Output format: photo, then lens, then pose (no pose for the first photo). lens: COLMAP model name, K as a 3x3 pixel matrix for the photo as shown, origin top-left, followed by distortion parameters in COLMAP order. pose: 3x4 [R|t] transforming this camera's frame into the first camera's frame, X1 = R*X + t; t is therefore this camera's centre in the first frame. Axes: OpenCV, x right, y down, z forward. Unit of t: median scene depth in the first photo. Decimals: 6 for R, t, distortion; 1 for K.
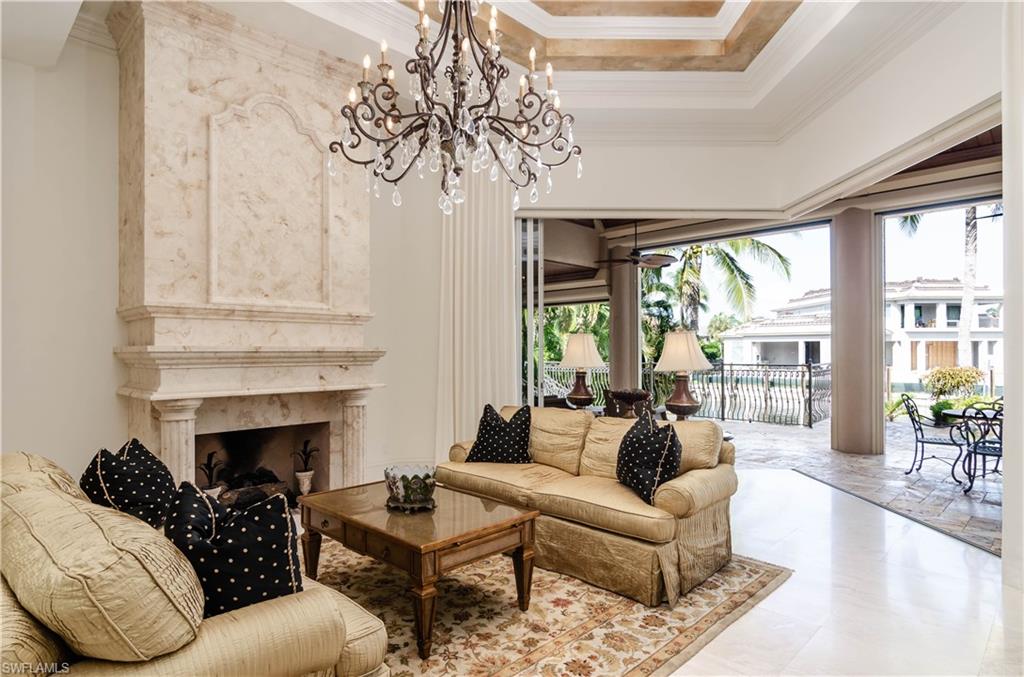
lens RADIAL K [[570.8, 0, 512.3], [0, 570.8, 347.5], [0, 0, 1]] dist [-0.002901, 0.000516]
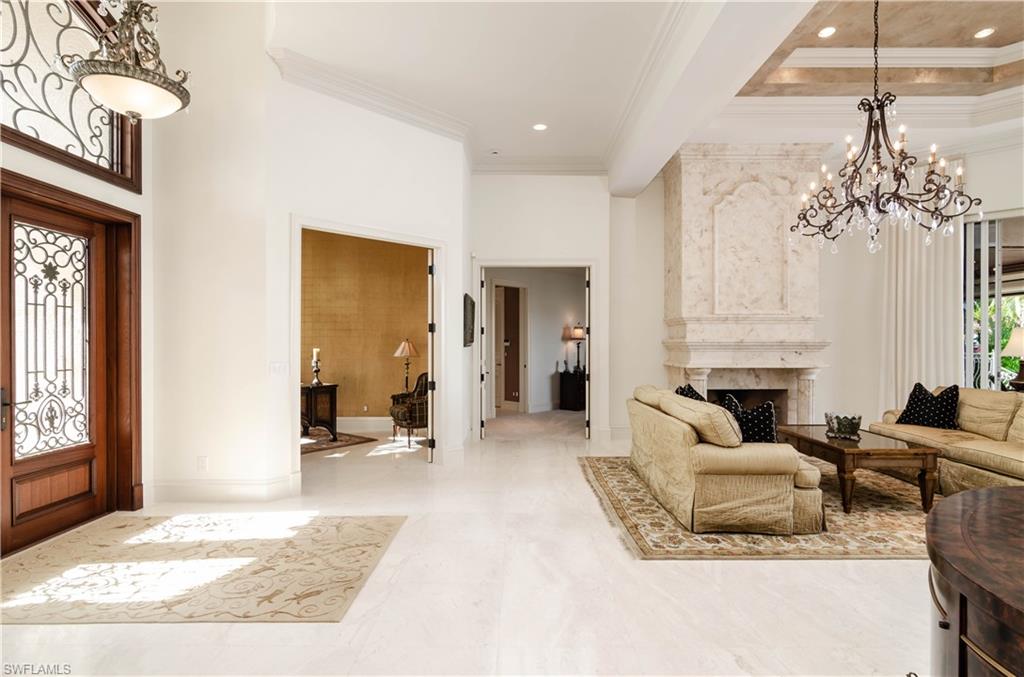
lens RADIAL K [[520.9, 0, 512.5], [0, 520.9, 342.4], [0, 0, 1]] dist [-0.003192, -0.000824]
pose [[0.705554, 0.005066, -0.708638, 0.157865], [0.001241, 0.999964, 0.008384, -0.005139], [0.708655, -0.006795, 0.705523, -0.545004]]
